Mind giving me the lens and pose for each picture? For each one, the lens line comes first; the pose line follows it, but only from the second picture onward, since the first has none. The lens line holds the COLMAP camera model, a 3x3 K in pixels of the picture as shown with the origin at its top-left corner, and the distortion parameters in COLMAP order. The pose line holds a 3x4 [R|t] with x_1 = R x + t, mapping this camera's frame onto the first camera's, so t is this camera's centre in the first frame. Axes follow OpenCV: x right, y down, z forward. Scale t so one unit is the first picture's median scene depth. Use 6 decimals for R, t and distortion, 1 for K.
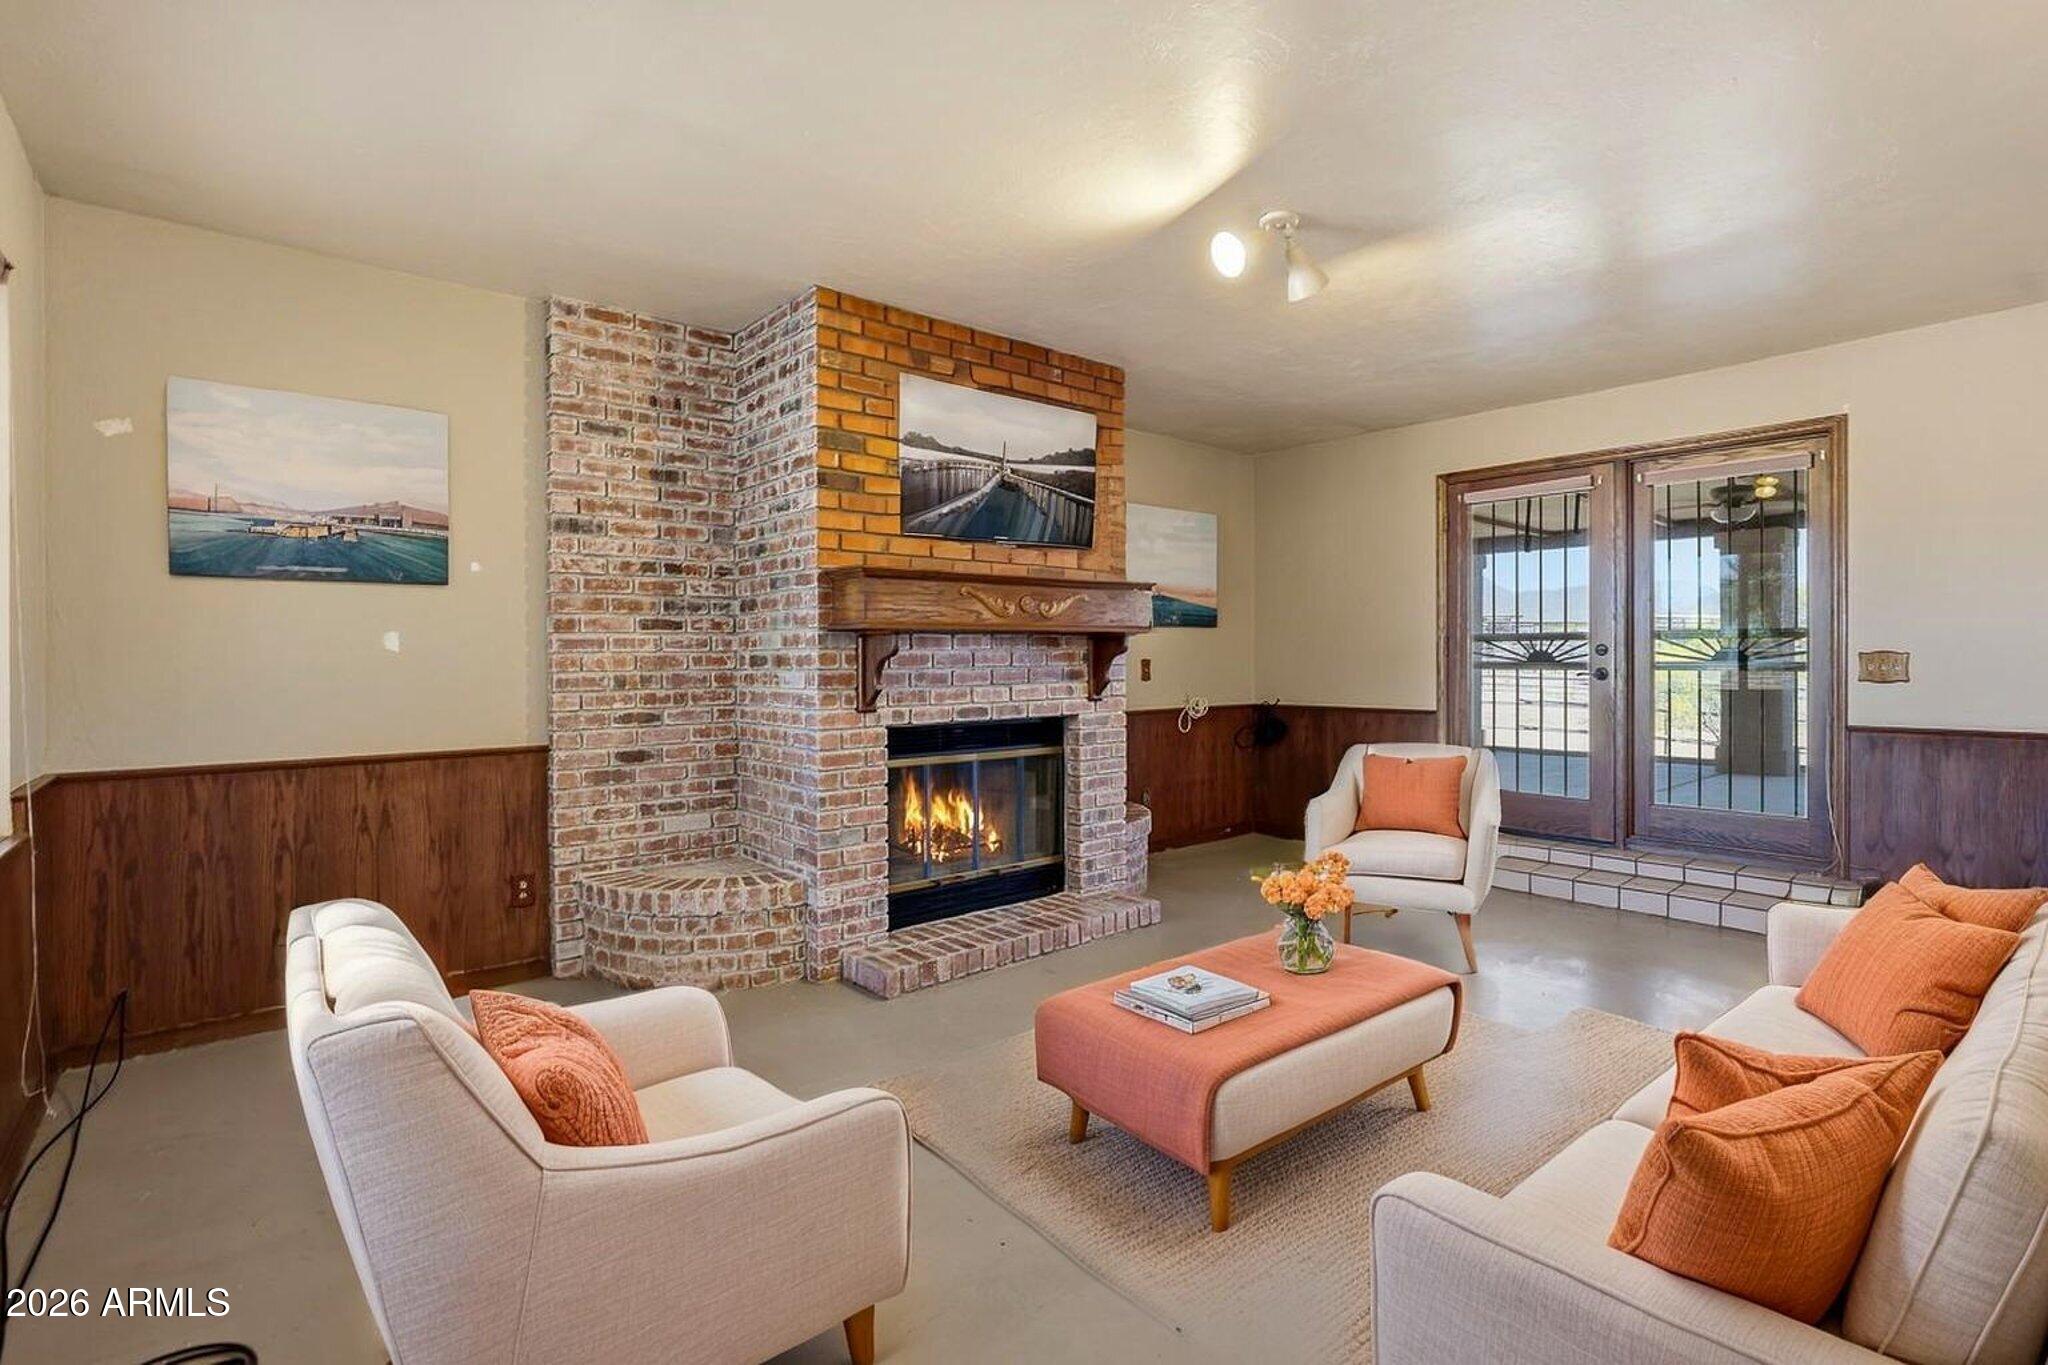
lens RADIAL K [[955.9, 0, 1029.6], [0, 955.9, 663.3], [0, 0, 1]] dist [-0.017104, 0.001092]
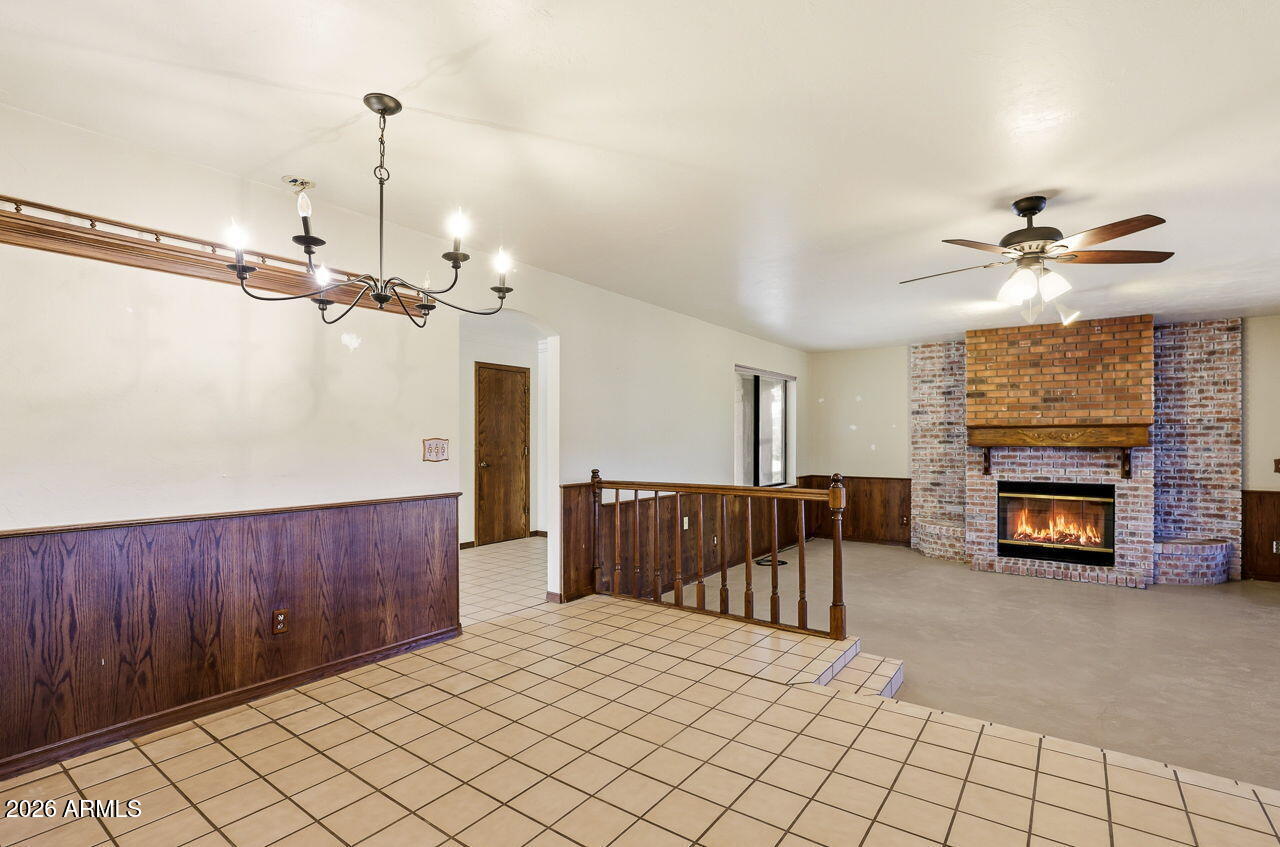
lens RADIAL K [[583.2, 0, 666.3], [0, 583.2, 438.6], [0, 0, 1]] dist [-0.019765, 0.003631]
pose [[0.259348, 0.006168, -0.965764, 1.204142], [-0.007092, 0.999965, 0.004481, -0.054774], [0.965758, 0.005687, 0.259382, -0.354503]]
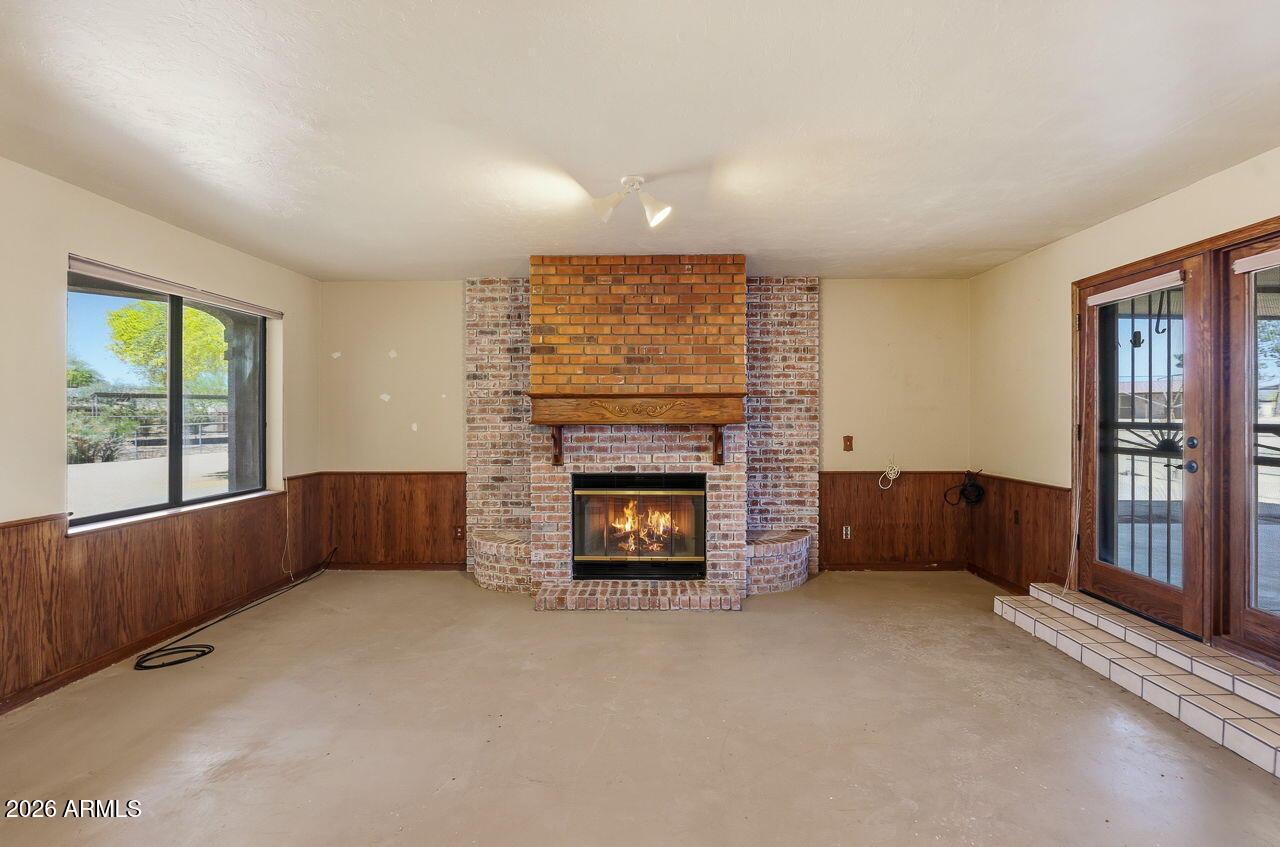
lens RADIAL K [[583.2, 0, 643.7], [0, 583.2, 418.4], [0, 0, 1]] dist [-0.019765, 0.003631]
pose [[0.750948, 0.005523, -0.660338, 0.729919], [-0.006804, 0.999977, 0.000627, -0.045953], [0.660326, 0.004022, 0.750968, 0.207983]]
